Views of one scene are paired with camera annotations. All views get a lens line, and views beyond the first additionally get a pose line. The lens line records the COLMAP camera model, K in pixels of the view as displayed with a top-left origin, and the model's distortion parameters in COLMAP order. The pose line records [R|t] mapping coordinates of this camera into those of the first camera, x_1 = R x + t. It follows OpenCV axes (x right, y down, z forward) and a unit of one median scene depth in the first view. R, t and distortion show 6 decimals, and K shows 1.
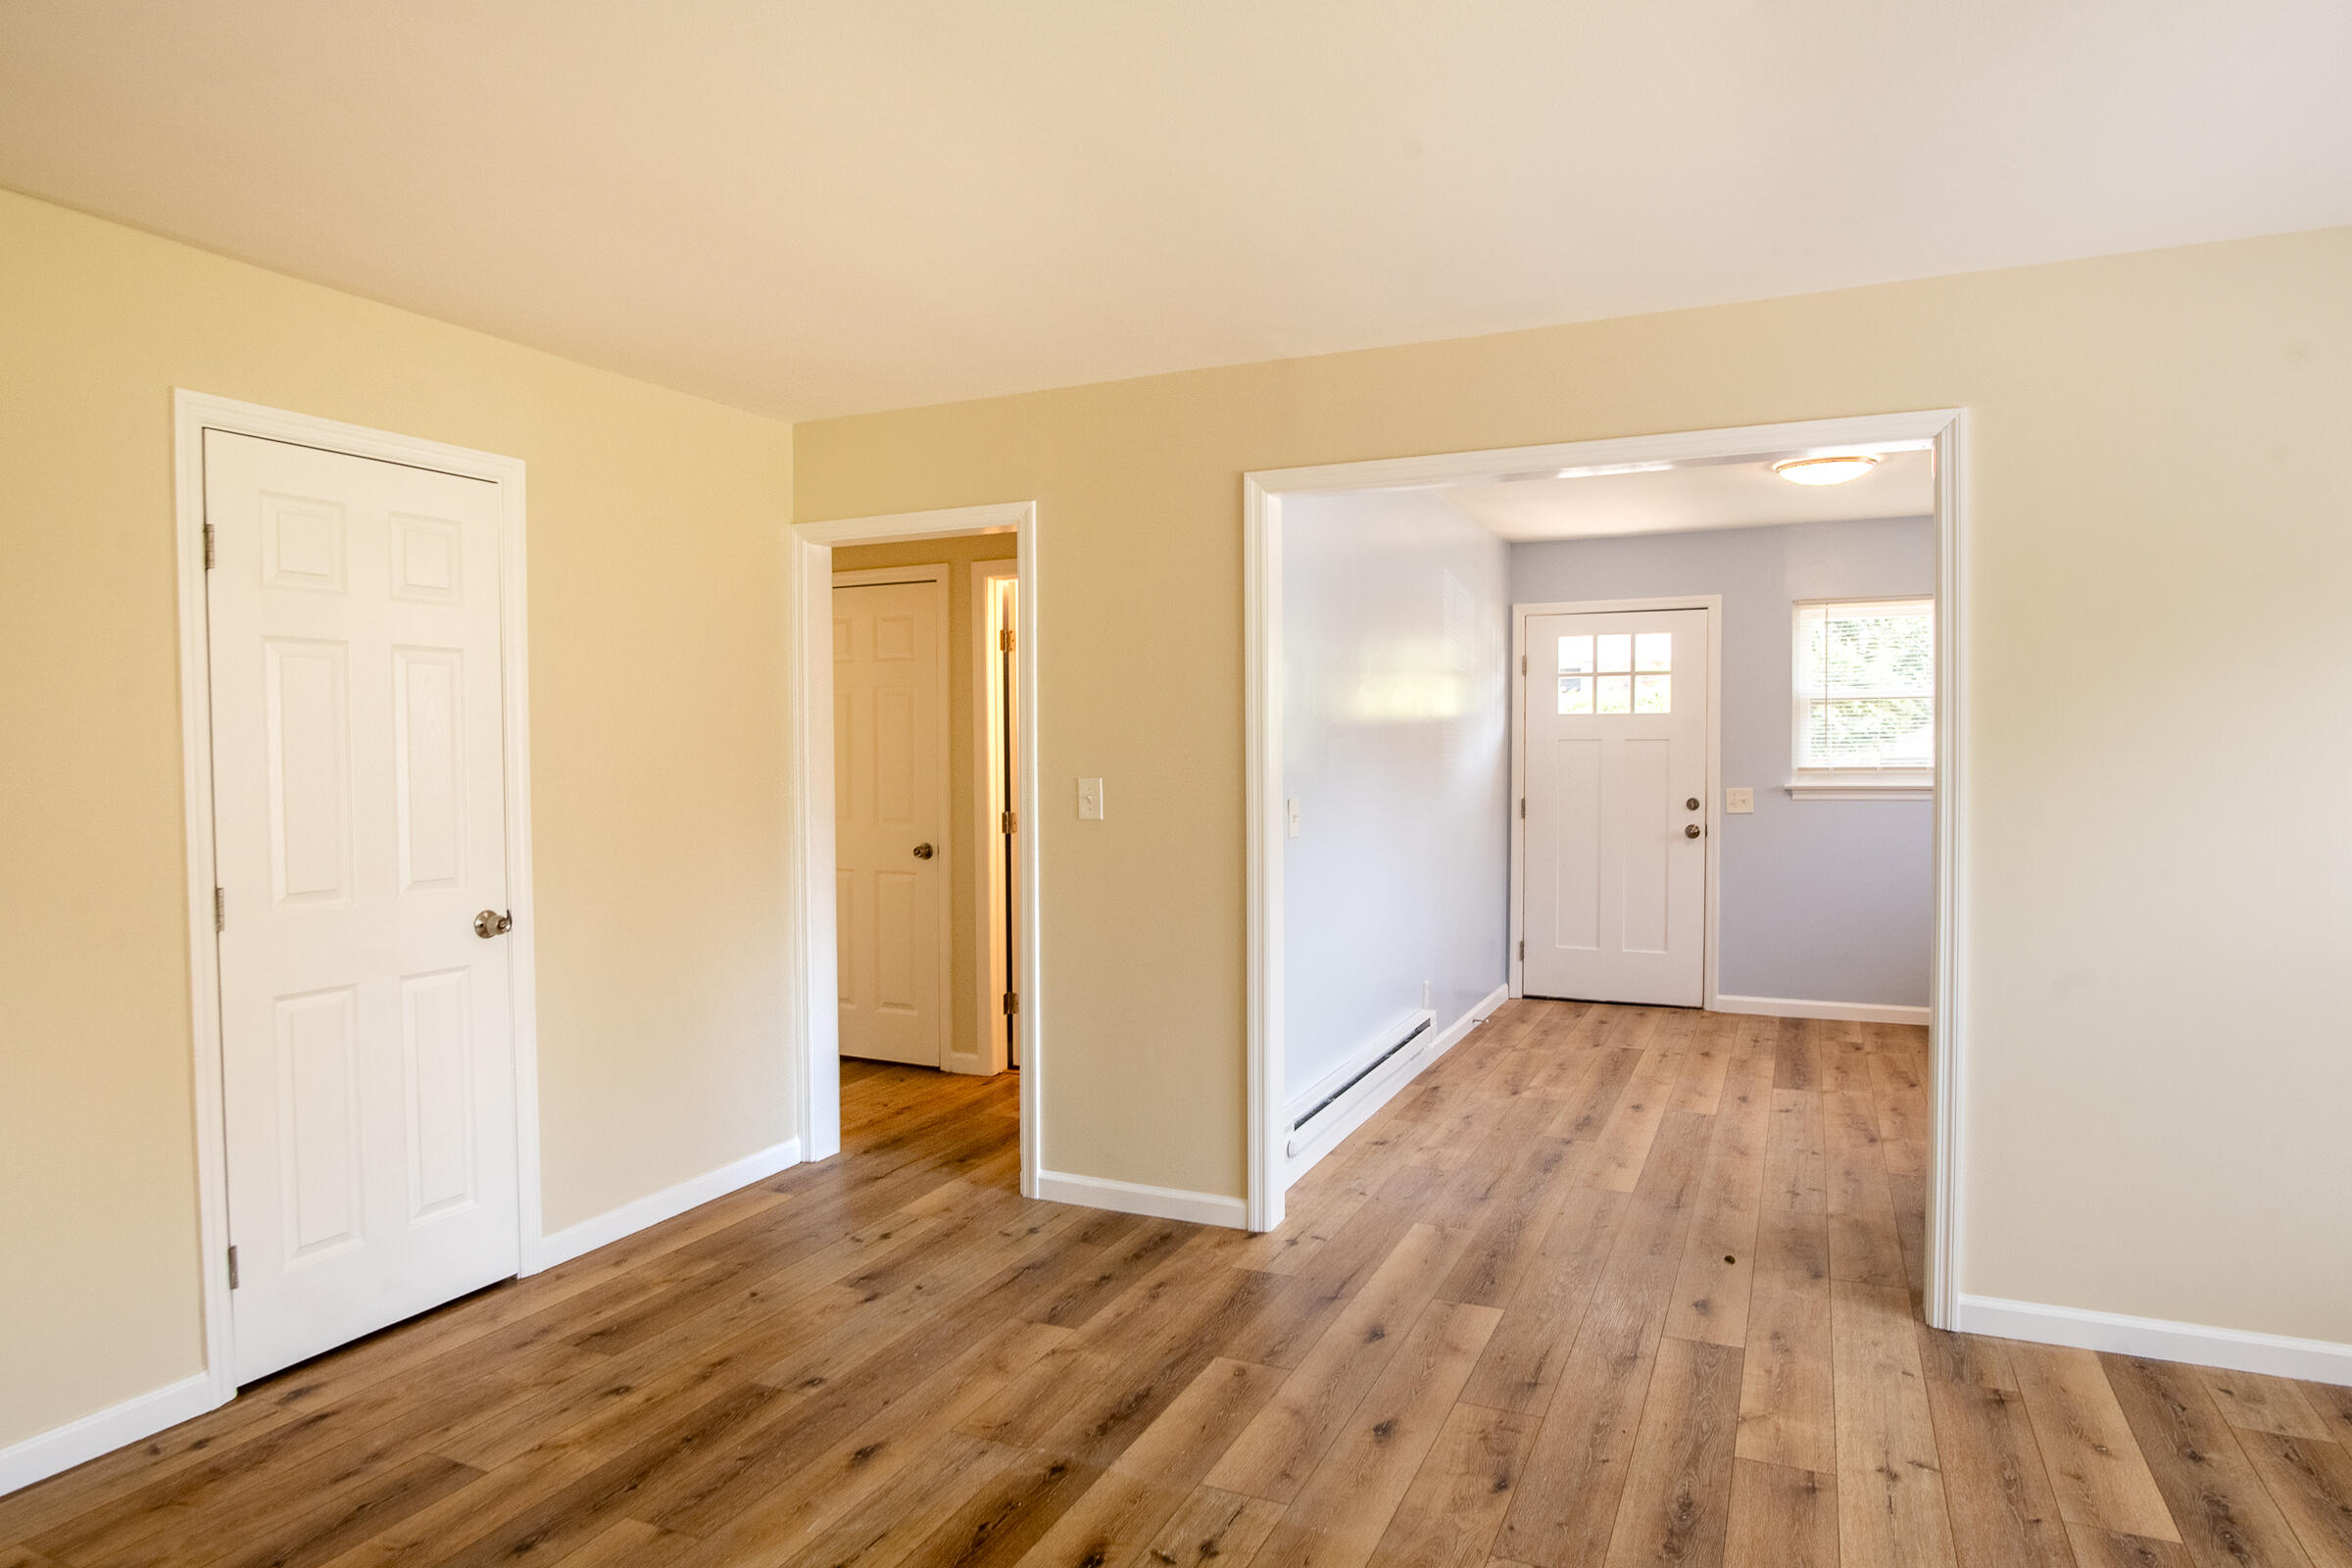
lens RADIAL K [[1330.5, 0, 1176.0], [0, 1330.5, 784.0], [0, 0, 1]] dist [-0.048111, 0.016872]
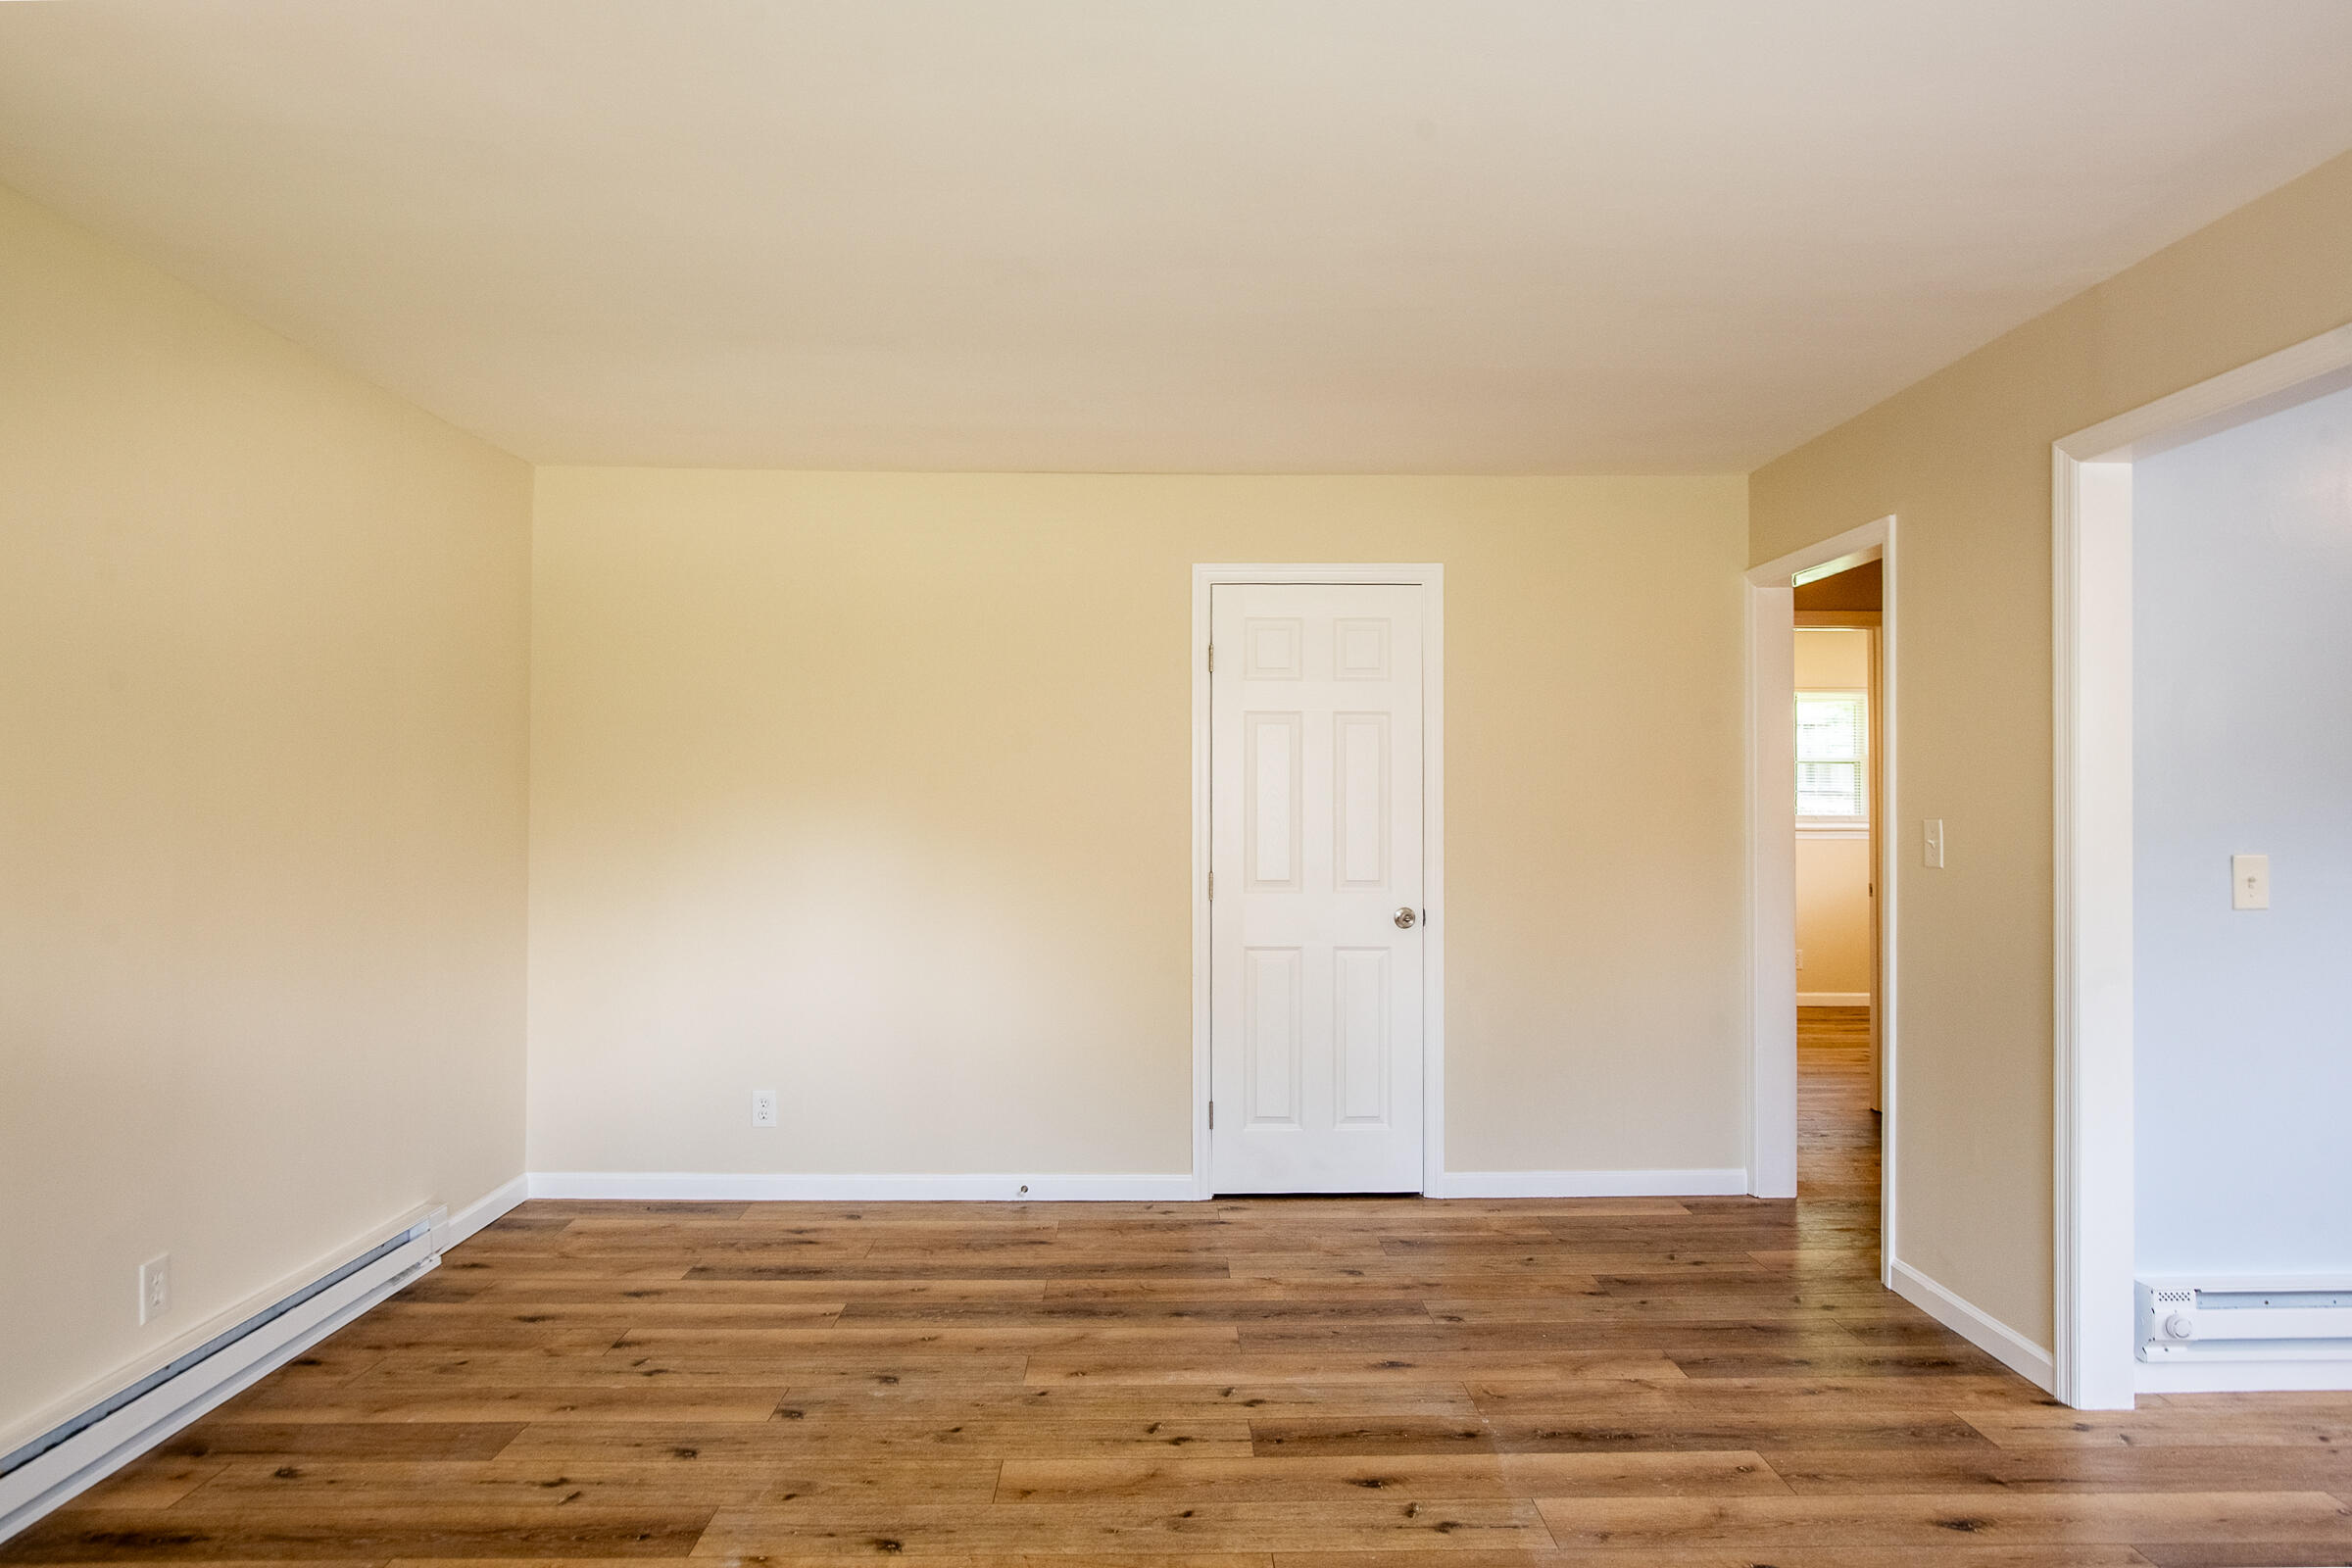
lens RADIAL K [[1316.4, 0, 1176.0], [0, 1316.4, 784.0], [0, 0, 1]] dist [-0.043931, 0.020489]
pose [[0.451130, -0.003412, -0.892452, 0.614430], [-0.028922, 0.999412, -0.018441, 0.003017], [0.891989, 0.034131, 0.450766, 0.214927]]
